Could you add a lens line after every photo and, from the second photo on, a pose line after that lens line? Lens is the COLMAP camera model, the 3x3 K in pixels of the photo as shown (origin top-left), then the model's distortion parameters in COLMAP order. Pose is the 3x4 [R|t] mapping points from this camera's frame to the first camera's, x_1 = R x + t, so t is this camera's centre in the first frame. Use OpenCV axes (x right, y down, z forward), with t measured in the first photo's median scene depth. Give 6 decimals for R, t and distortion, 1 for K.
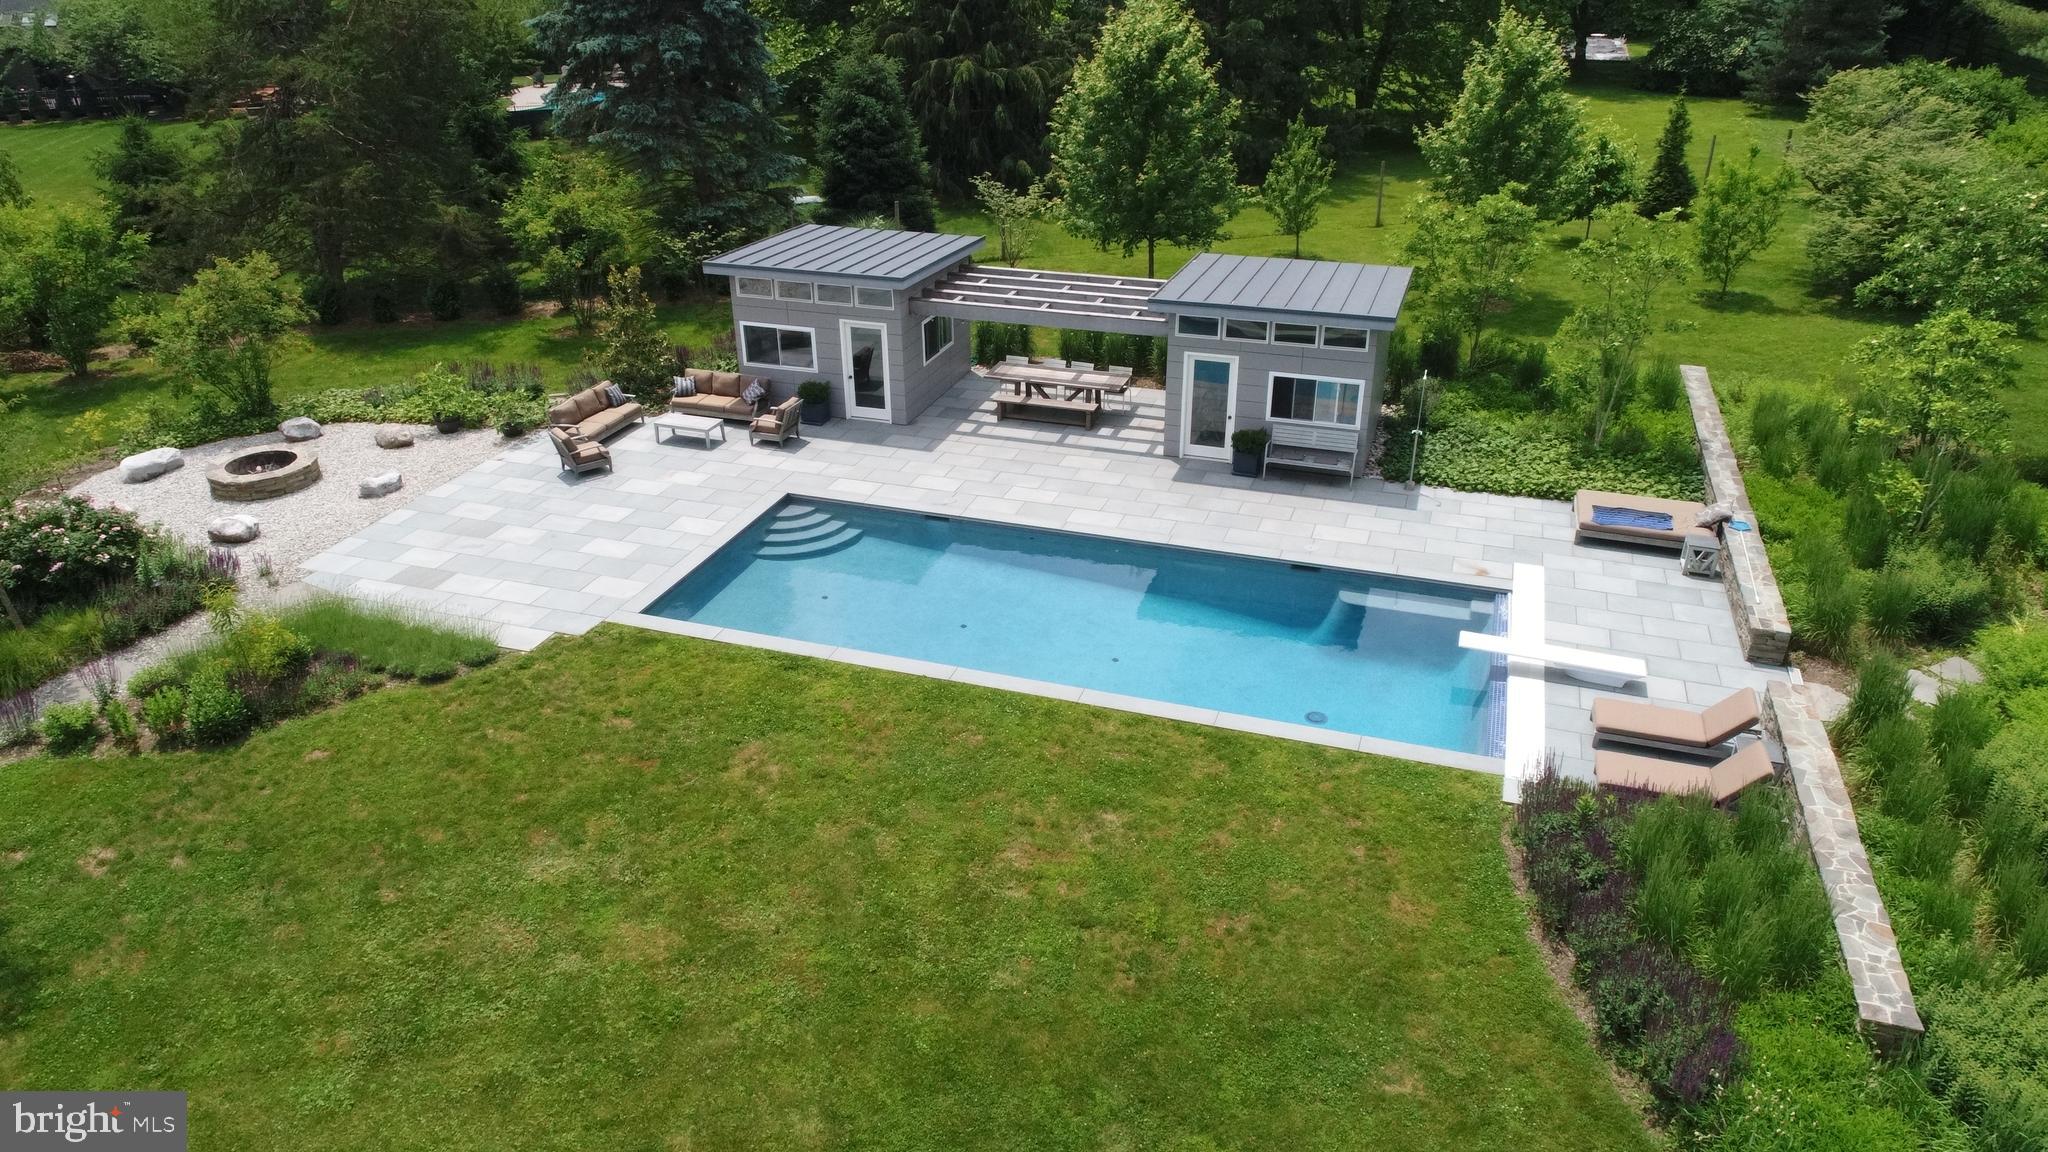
lens RADIAL K [[1388.0, 0, 1024.0], [0, 1388.0, 576.0], [0, 0, 1]] dist [0.042038, 0.000819]
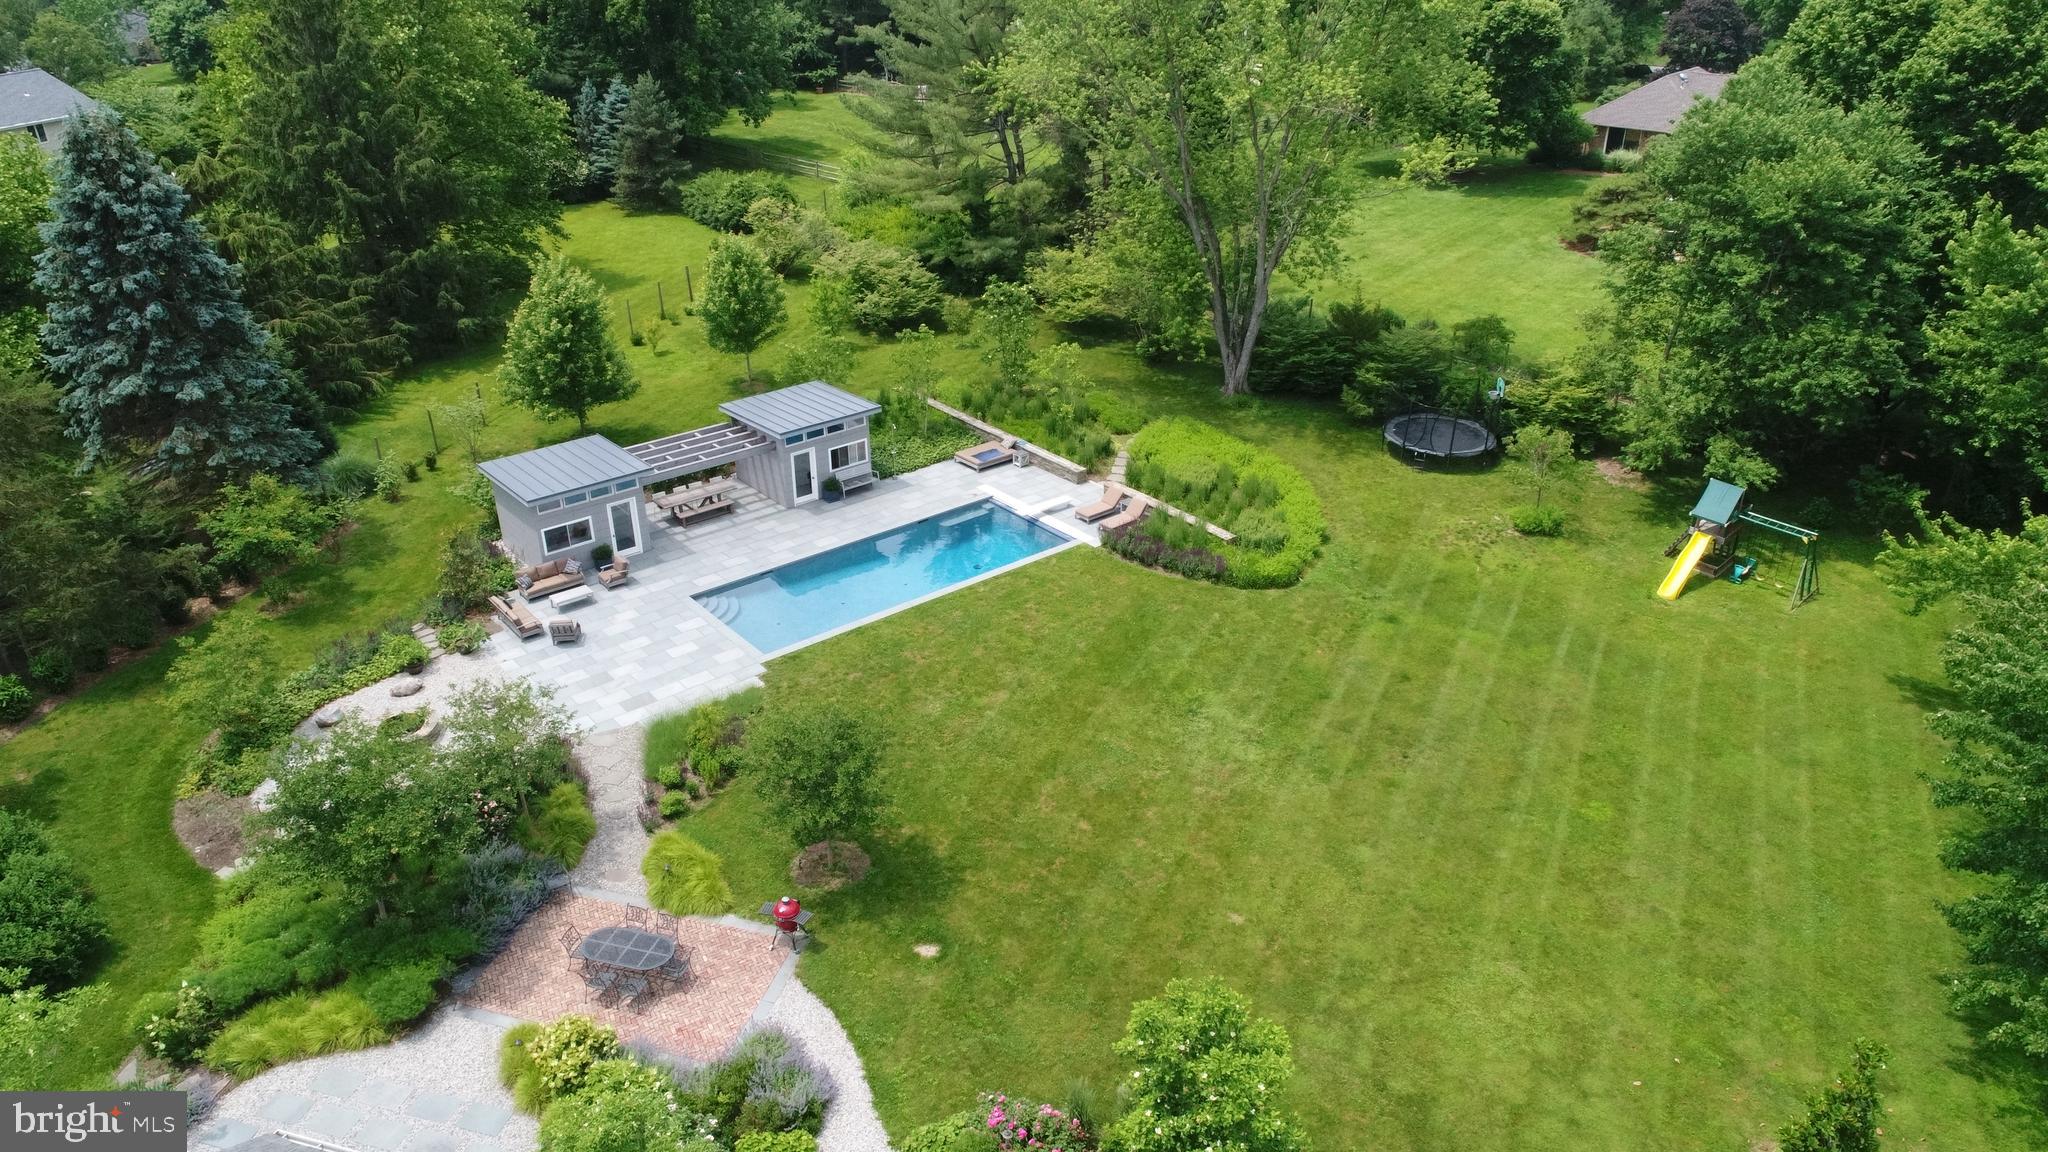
lens RADIAL K [[1388.0, 0, 1024.0], [0, 1388.0, 576.0], [0, 0, 1]] dist [0.042038, 0.000819]
pose [[0.529417, -0.387490, 0.754698, -1.300153], [0.377899, 0.904176, 0.199143, -0.280453], [-0.759546, 0.179770, 0.625118, -0.463838]]
